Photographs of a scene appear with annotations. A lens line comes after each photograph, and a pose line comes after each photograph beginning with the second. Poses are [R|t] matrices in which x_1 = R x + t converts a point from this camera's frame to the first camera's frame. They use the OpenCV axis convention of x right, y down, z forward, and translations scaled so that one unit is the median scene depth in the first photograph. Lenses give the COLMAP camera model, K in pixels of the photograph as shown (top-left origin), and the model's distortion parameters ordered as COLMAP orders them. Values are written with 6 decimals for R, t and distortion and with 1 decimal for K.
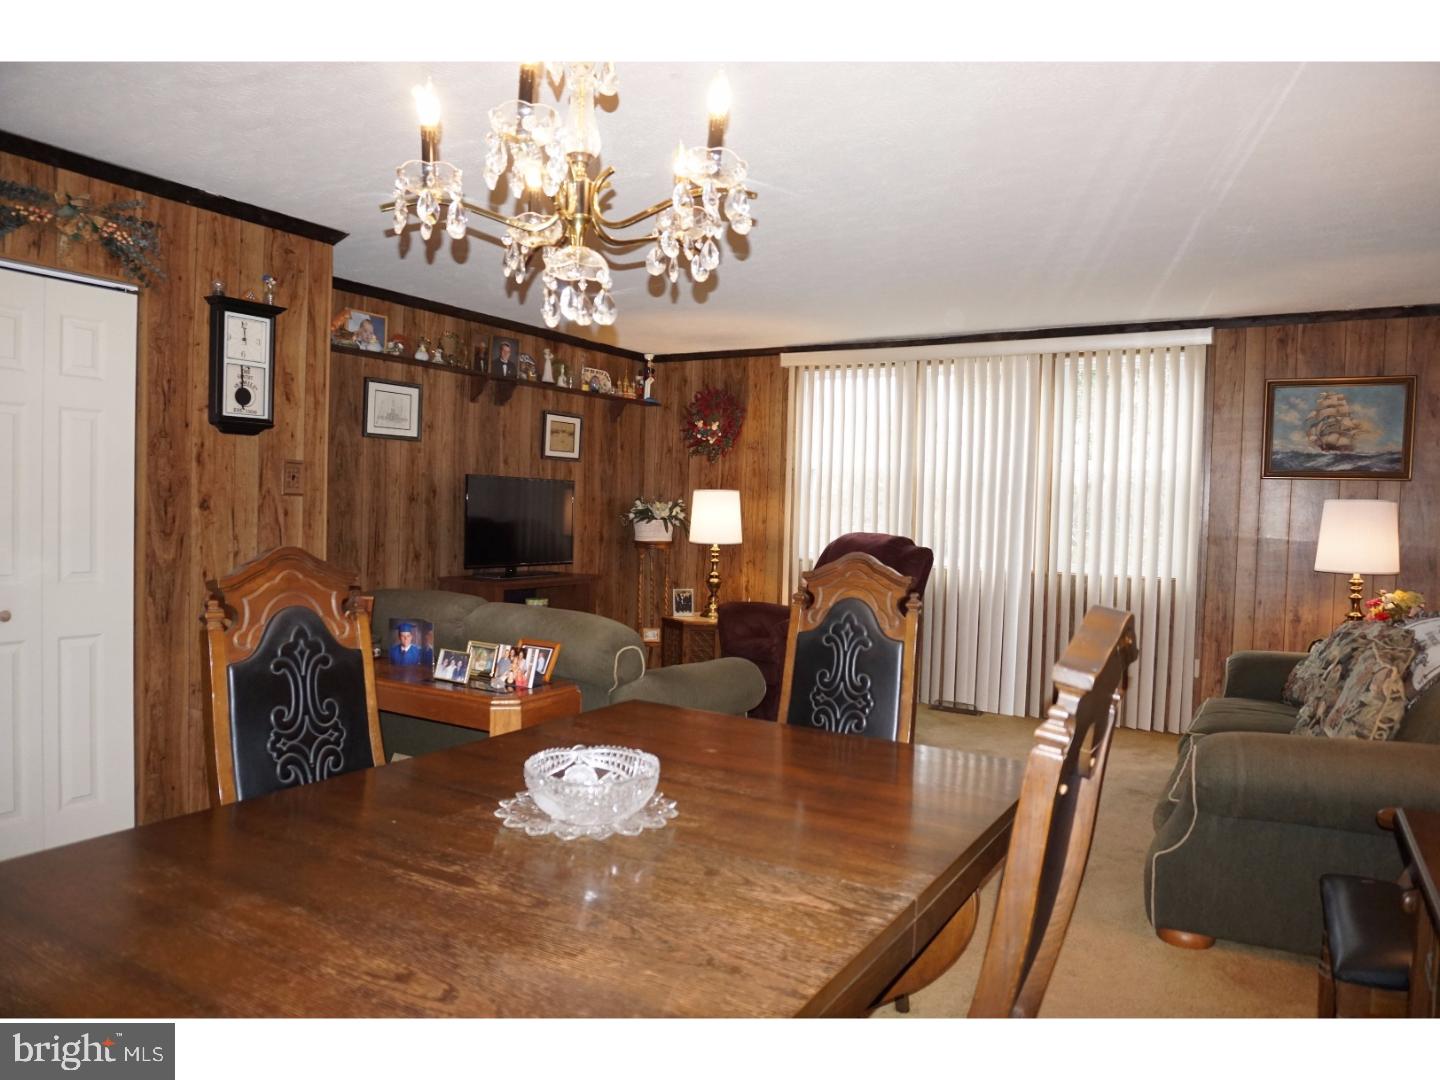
lens RADIAL K [[970.0, 0, 720.9], [0, 970.0, 535.8], [0, 0, 1]] dist [-0.047614, 0.002640]
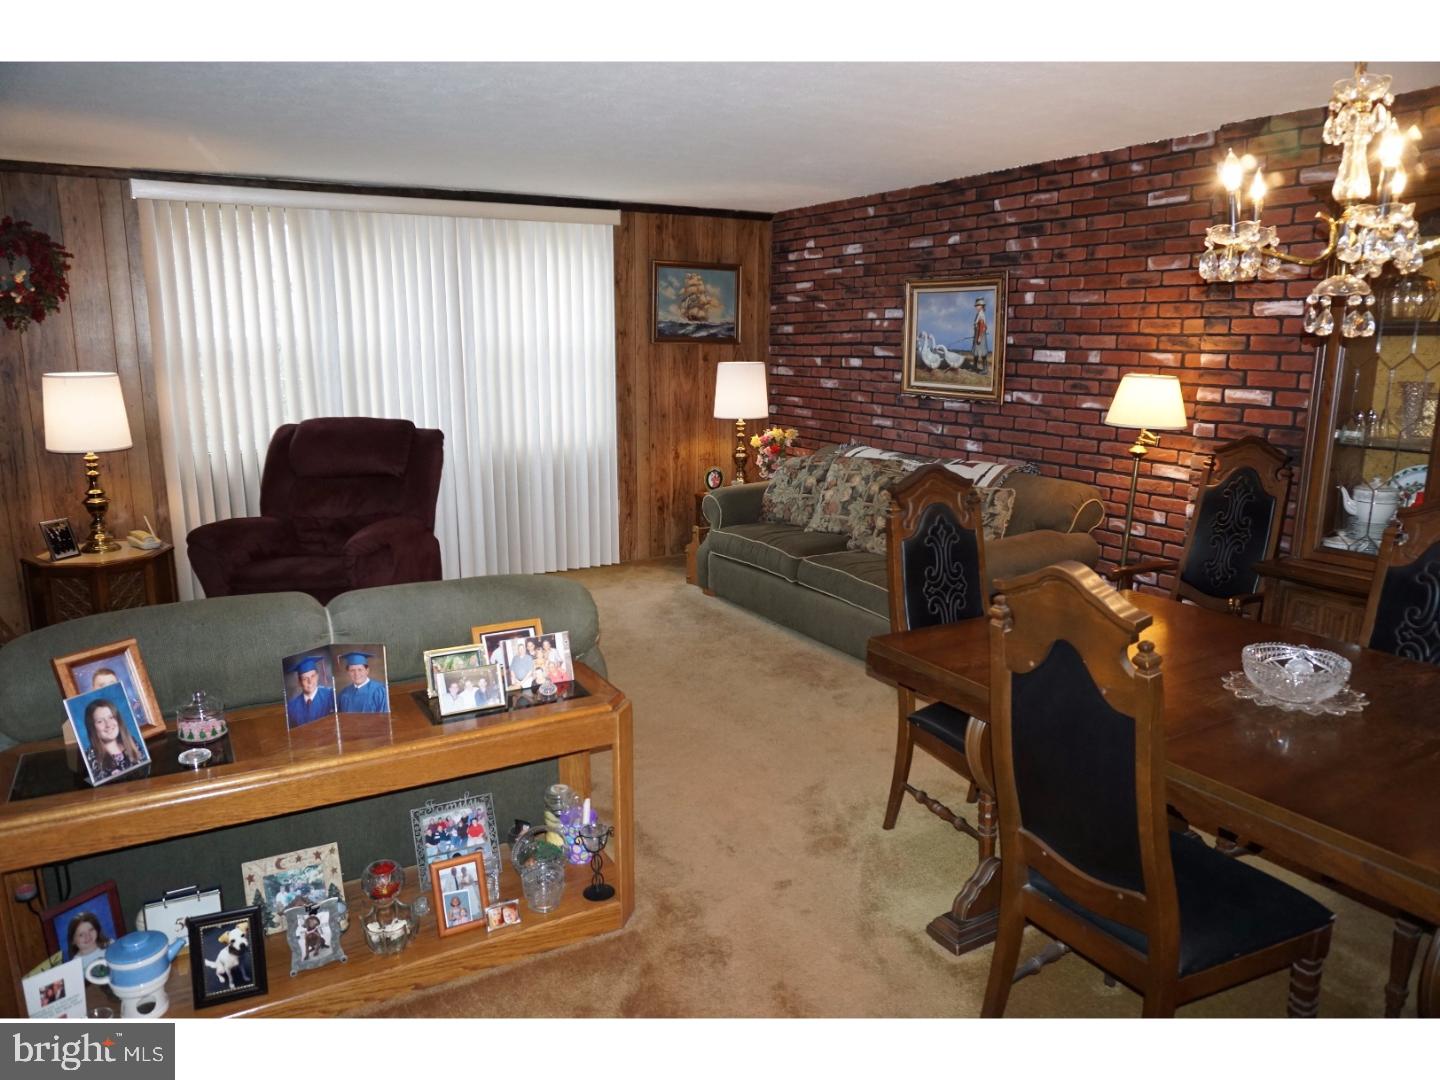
lens RADIAL K [[970.0, 0, 722.5], [0, 970.0, 539.6], [0, 0, 1]] dist [-0.047614, 0.002640]
pose [[0.475016, -0.202554, 0.856348, -0.507370], [0.033807, 0.976630, 0.212251, -0.076833], [-0.879328, -0.071872, 0.470763, 0.333025]]
